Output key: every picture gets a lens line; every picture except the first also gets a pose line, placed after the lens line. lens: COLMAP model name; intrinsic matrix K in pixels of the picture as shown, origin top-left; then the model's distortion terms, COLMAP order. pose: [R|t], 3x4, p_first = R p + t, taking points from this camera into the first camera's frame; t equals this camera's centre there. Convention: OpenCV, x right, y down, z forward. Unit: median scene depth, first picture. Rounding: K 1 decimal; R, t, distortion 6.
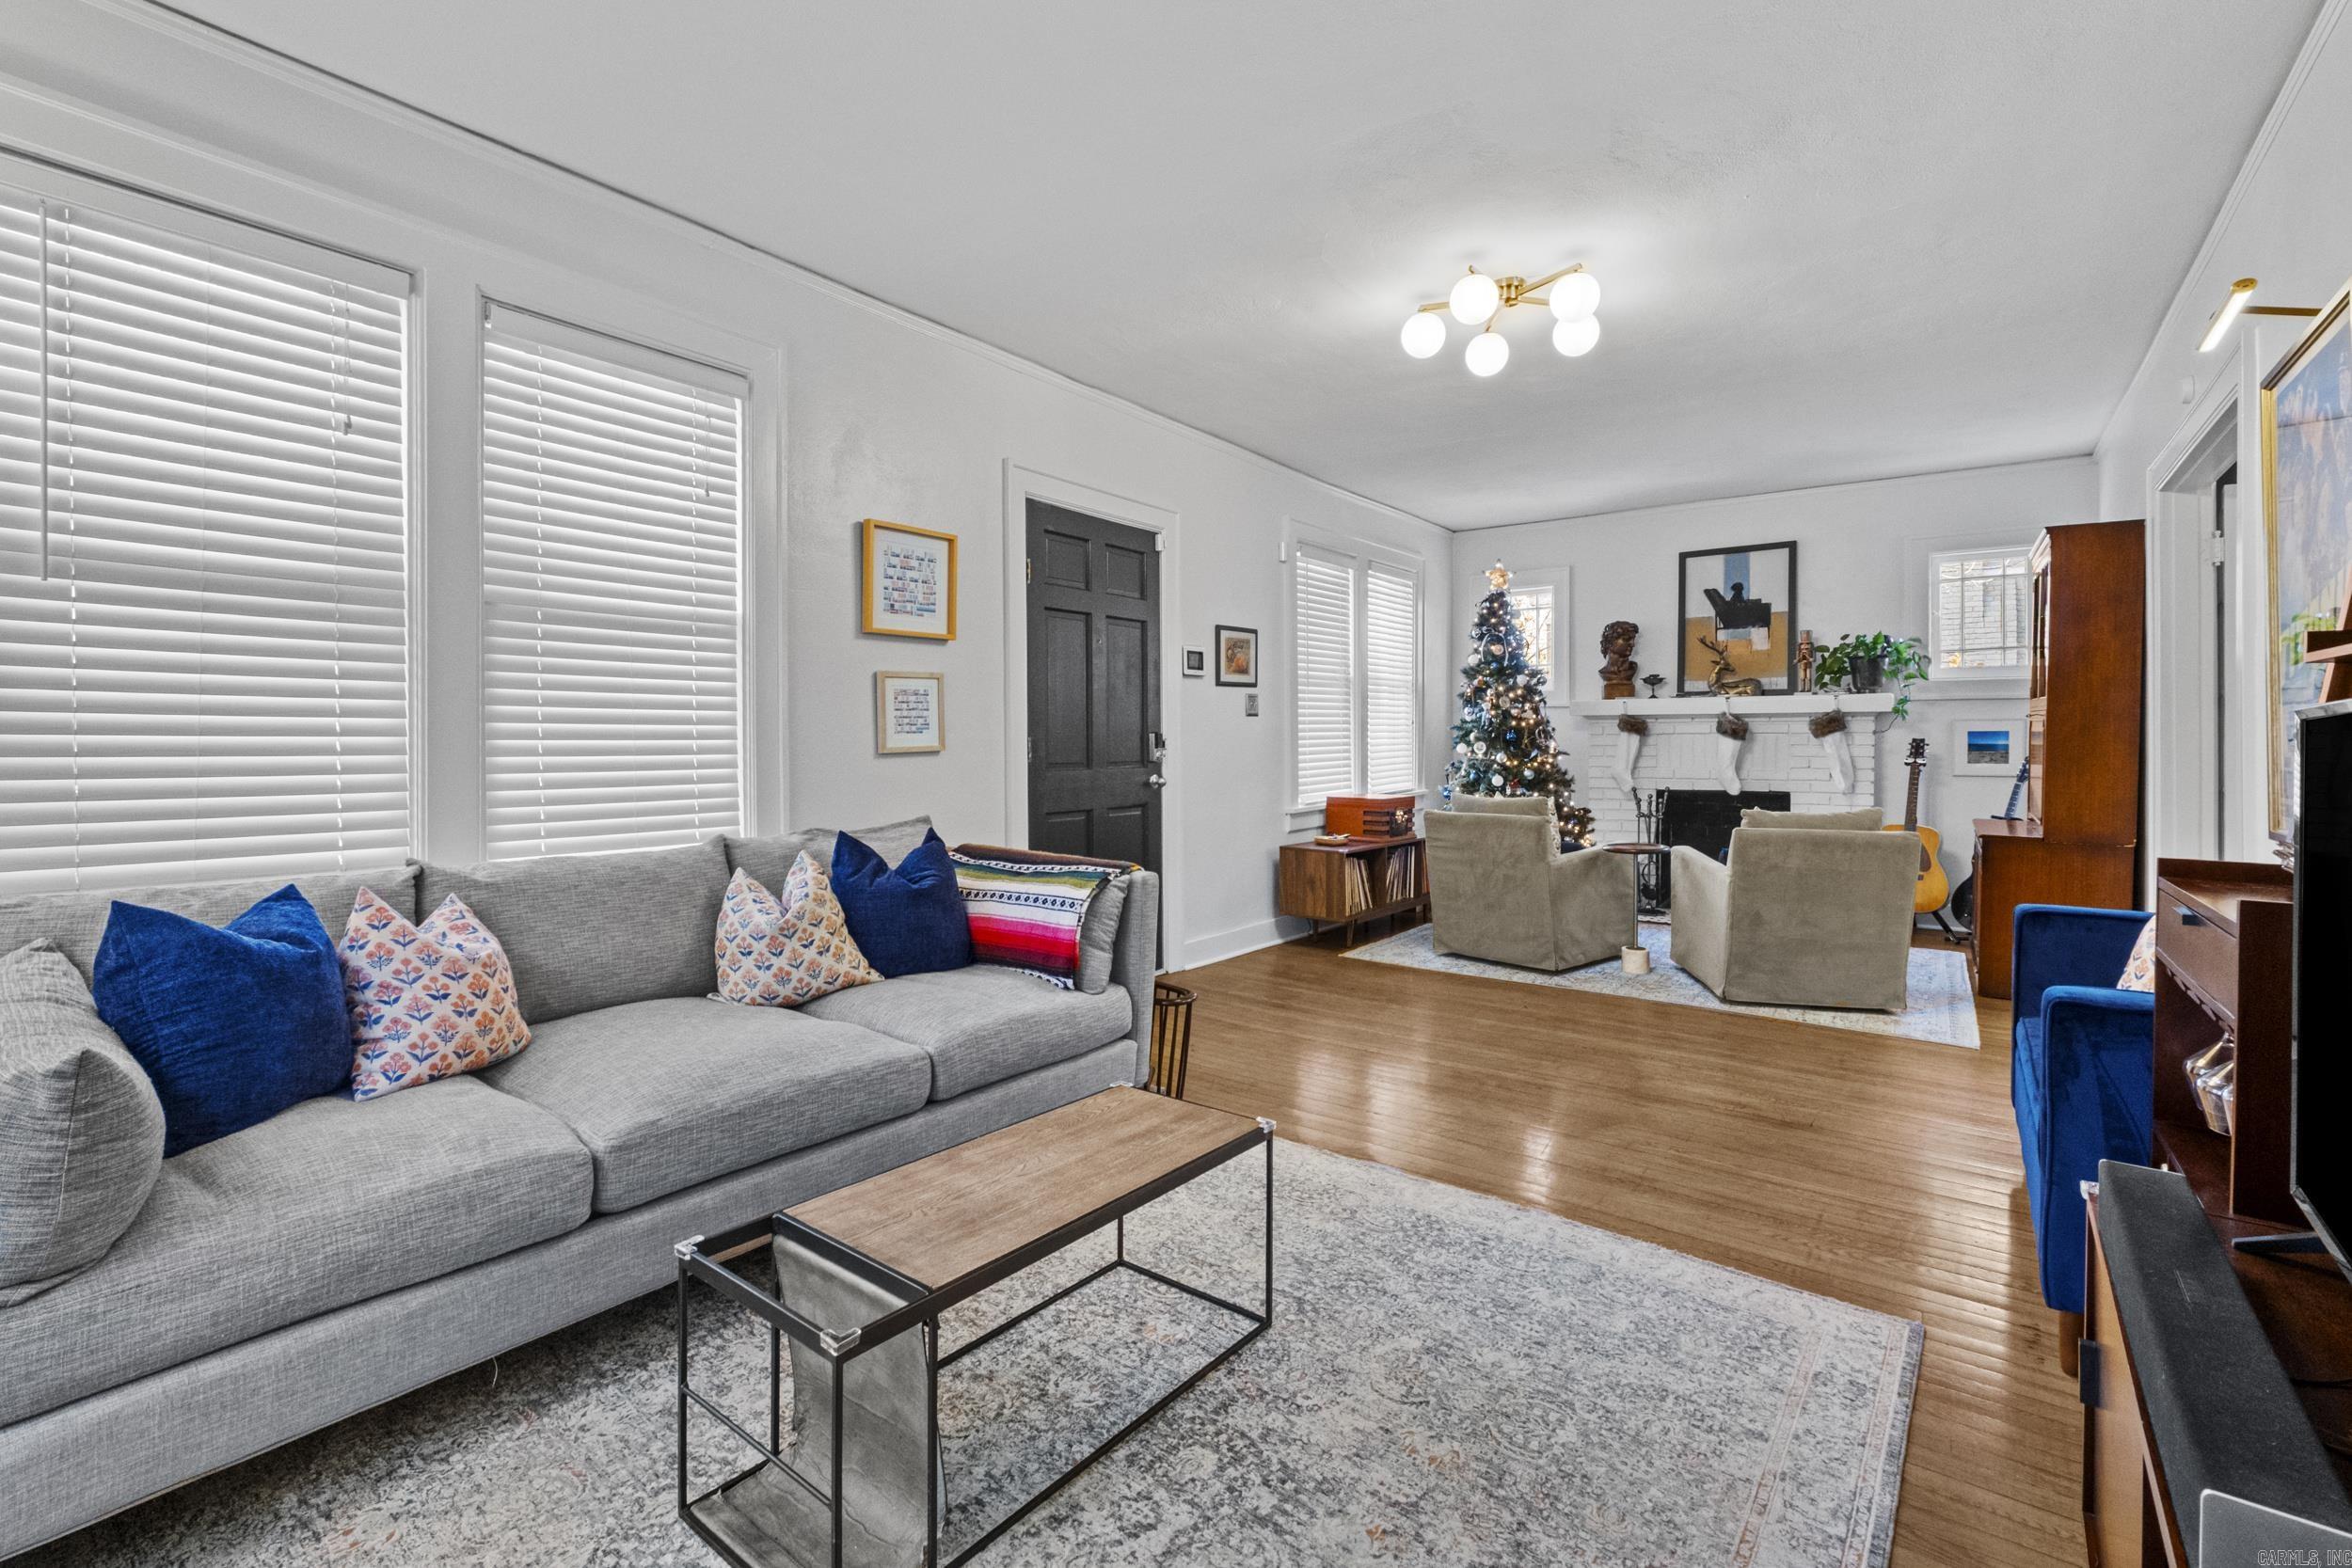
lens RADIAL K [[1037.2, 0, 1136.7], [0, 1037.2, 744.5], [0, 0, 1]] dist [-0.006293, 0.000653]
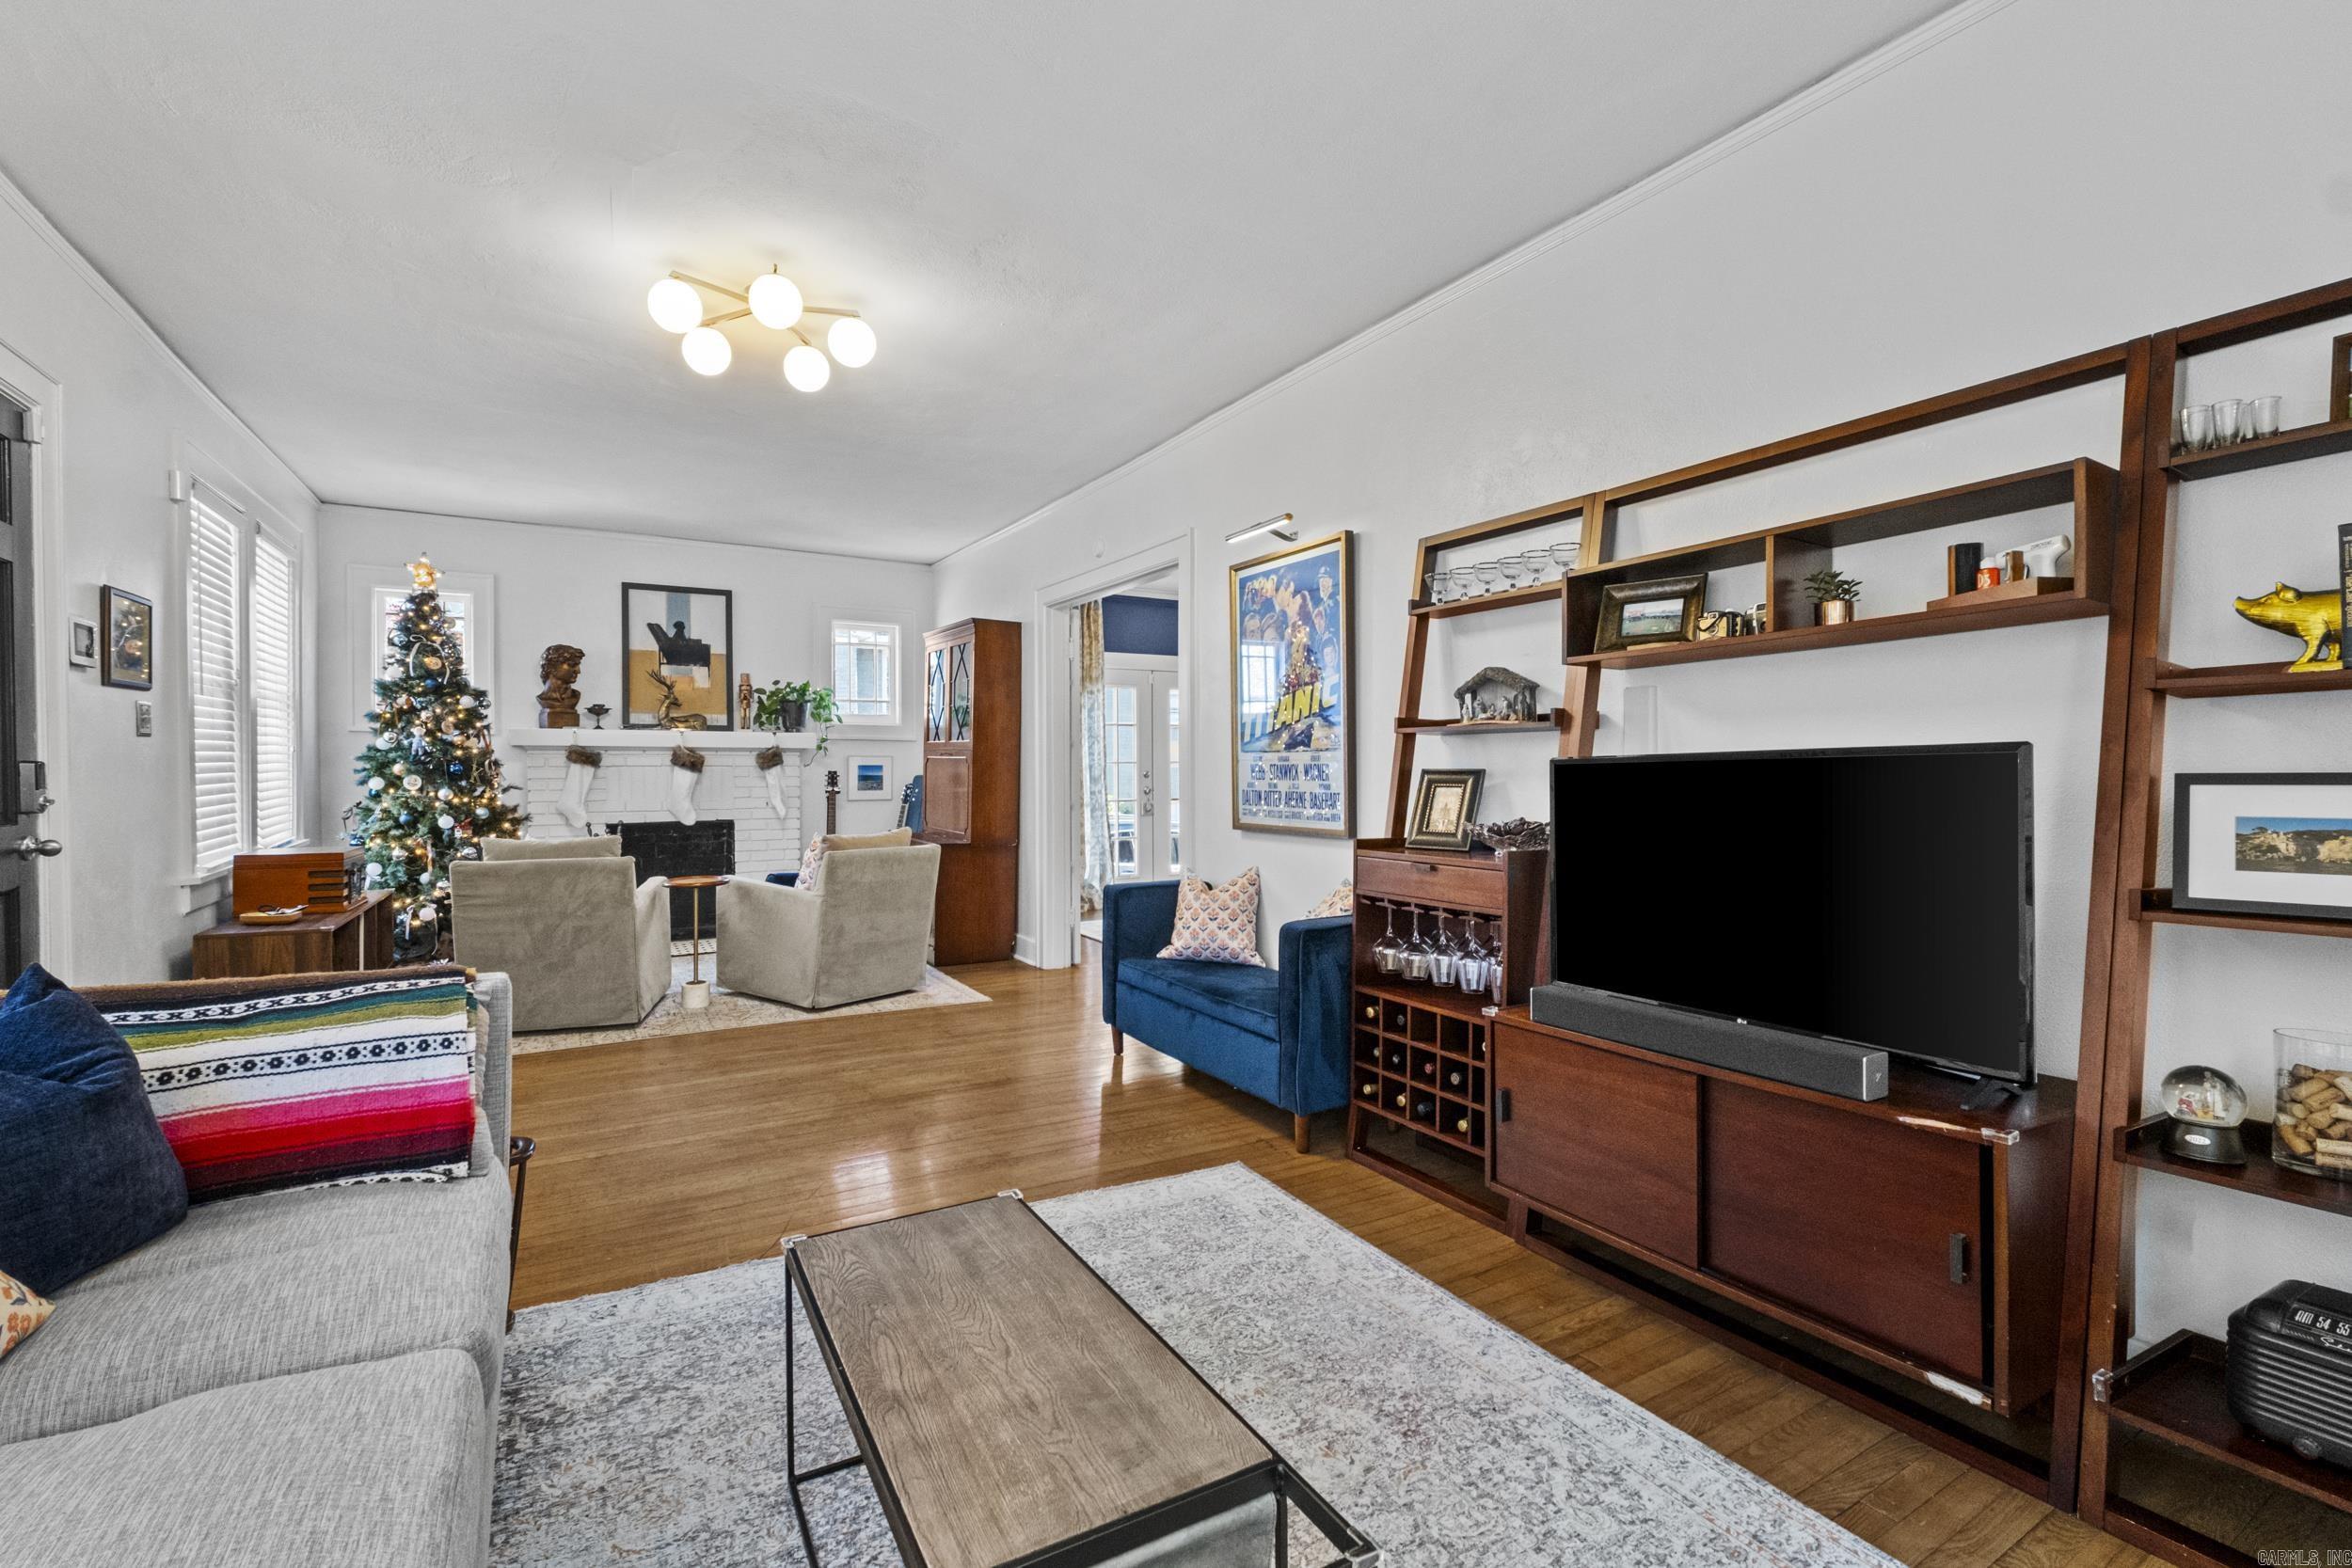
lens RADIAL K [[1037.2, 0, 1160.4], [0, 1037.2, 777.6], [0, 0, 1]] dist [-0.006293, 0.000653]
pose [[0.372747, -0.006548, 0.927910, -0.225223], [0.005252, 0.999974, 0.004947, -0.001900], [-0.927918, 0.003030, 0.372772, 0.180118]]
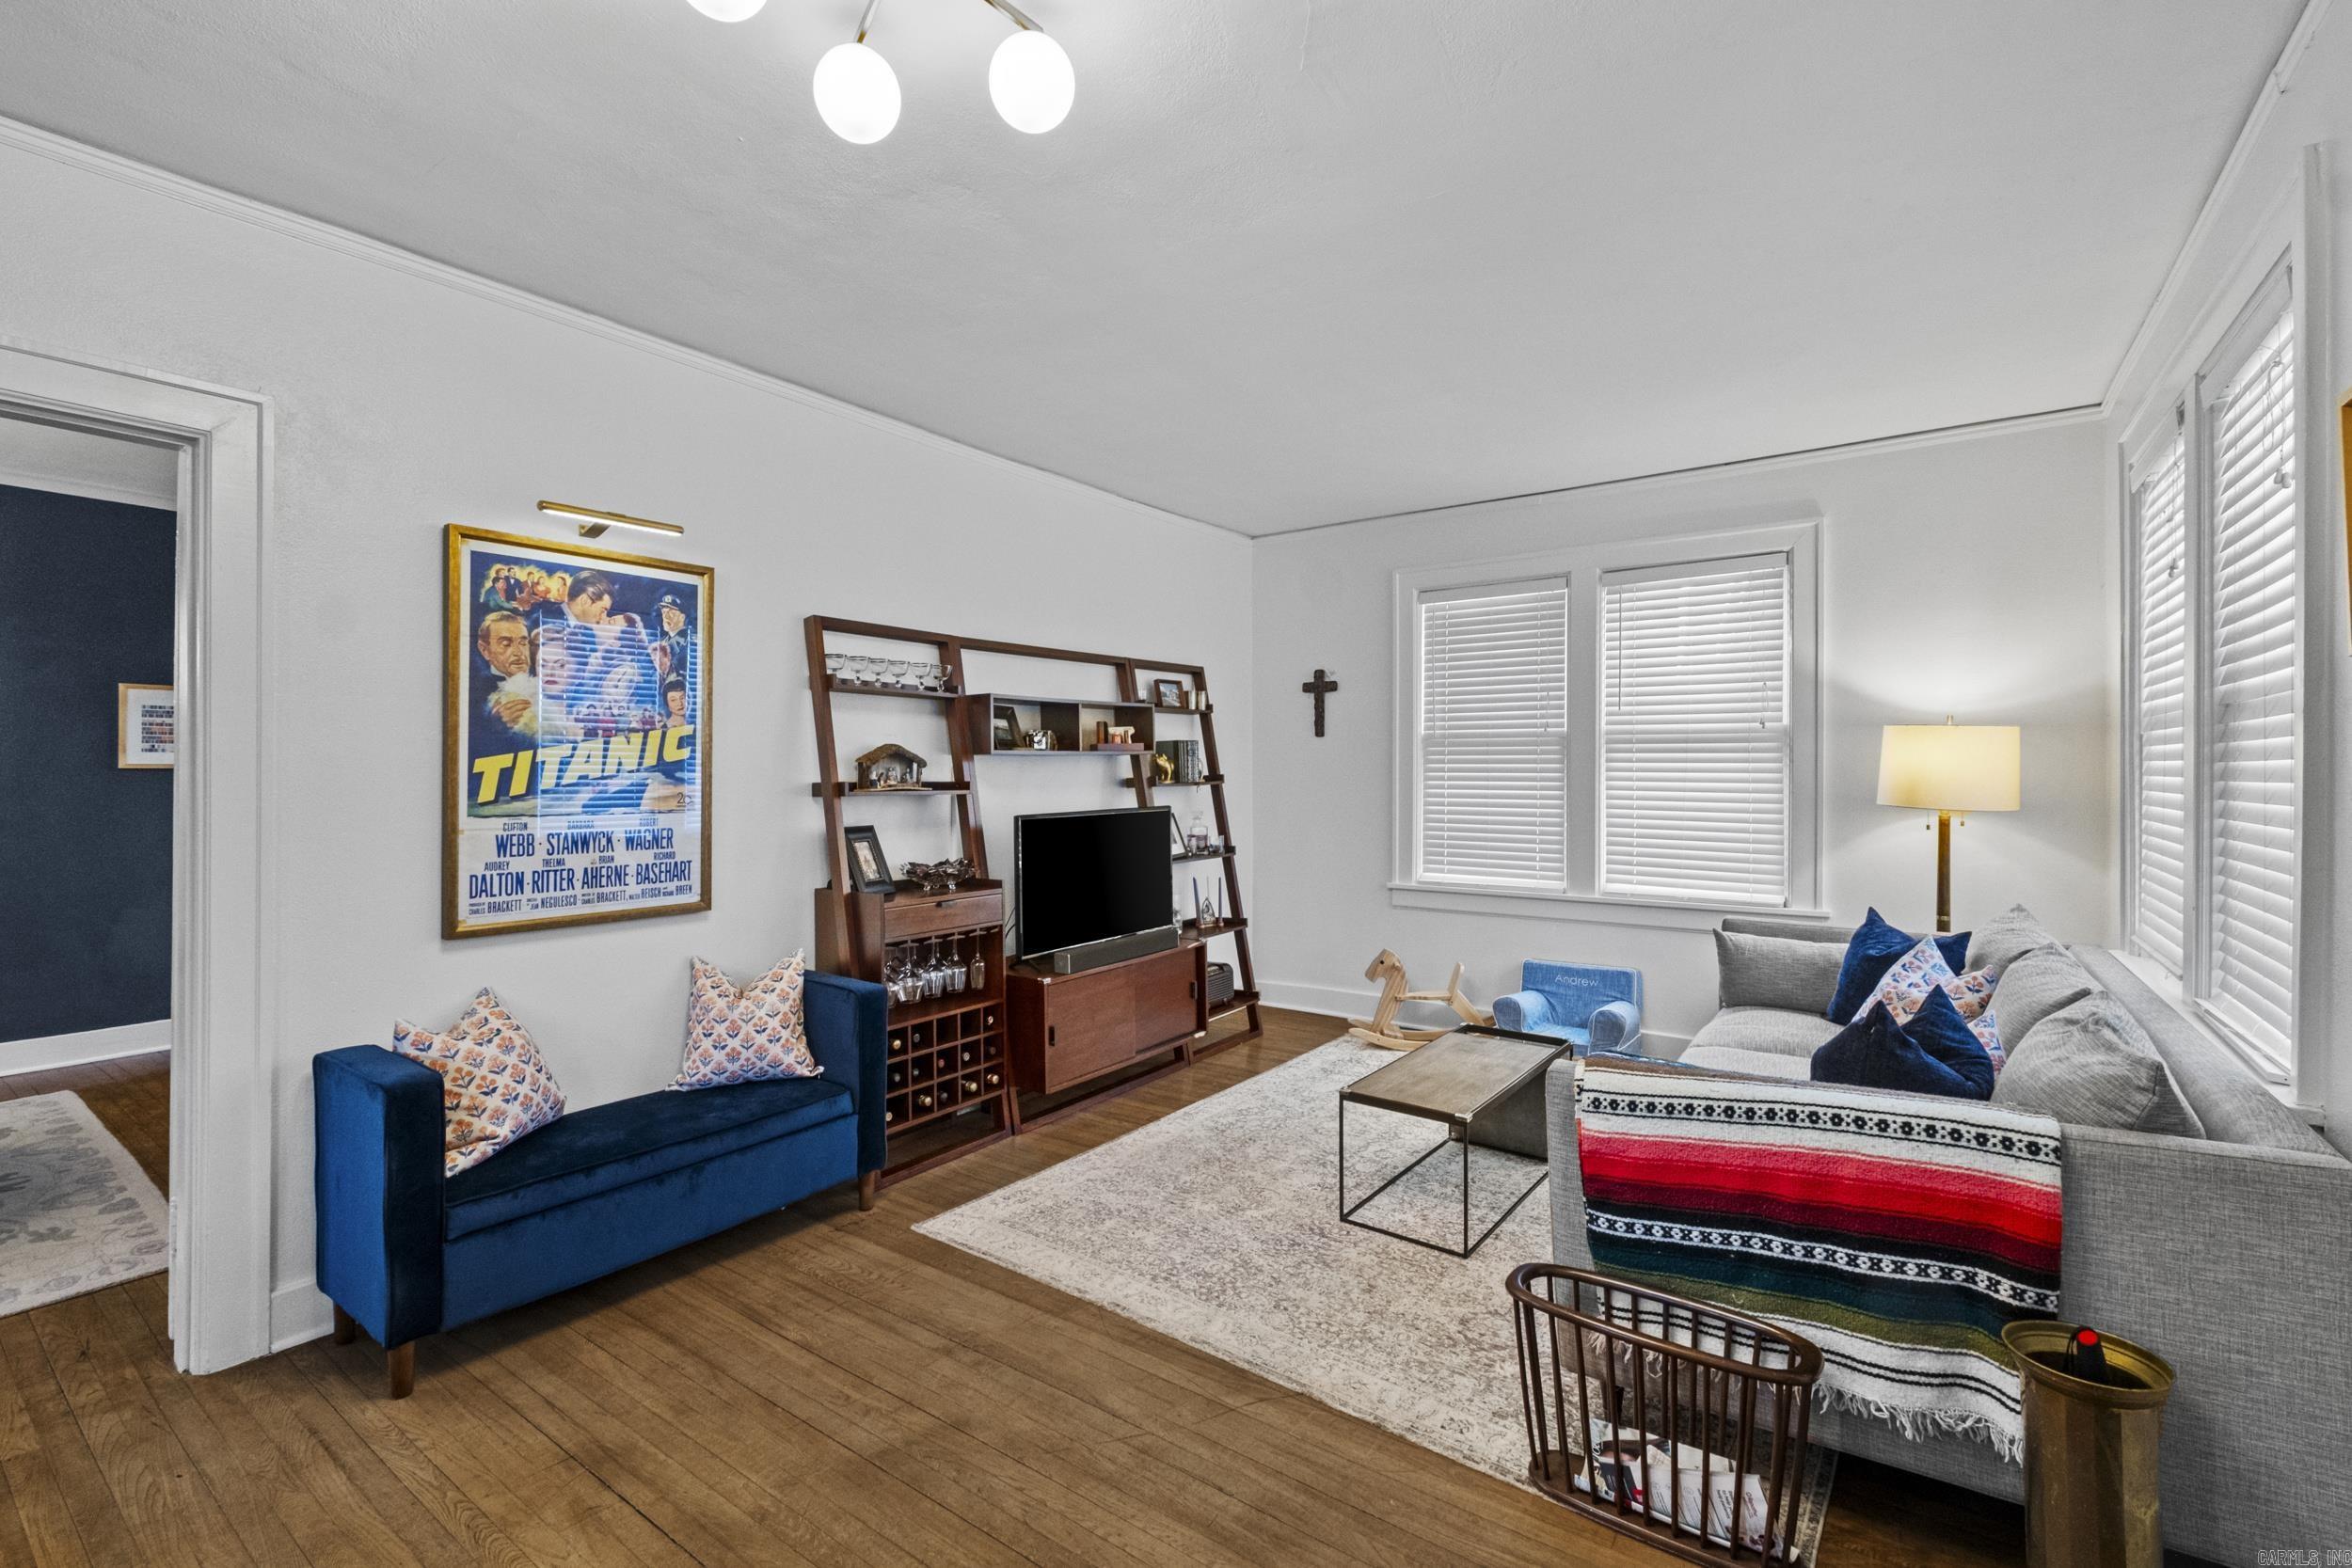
lens RADIAL K [[1037.2, 0, 1171.2], [0, 1037.2, 771.9], [0, 0, 1]] dist [-0.006293, 0.000653]
pose [[-0.998956, -0.000277, -0.045676, 0.150603], [-0.000382, 0.999997, 0.002286, -0.035837], [0.045676, 0.002301, -0.998954, 0.843415]]
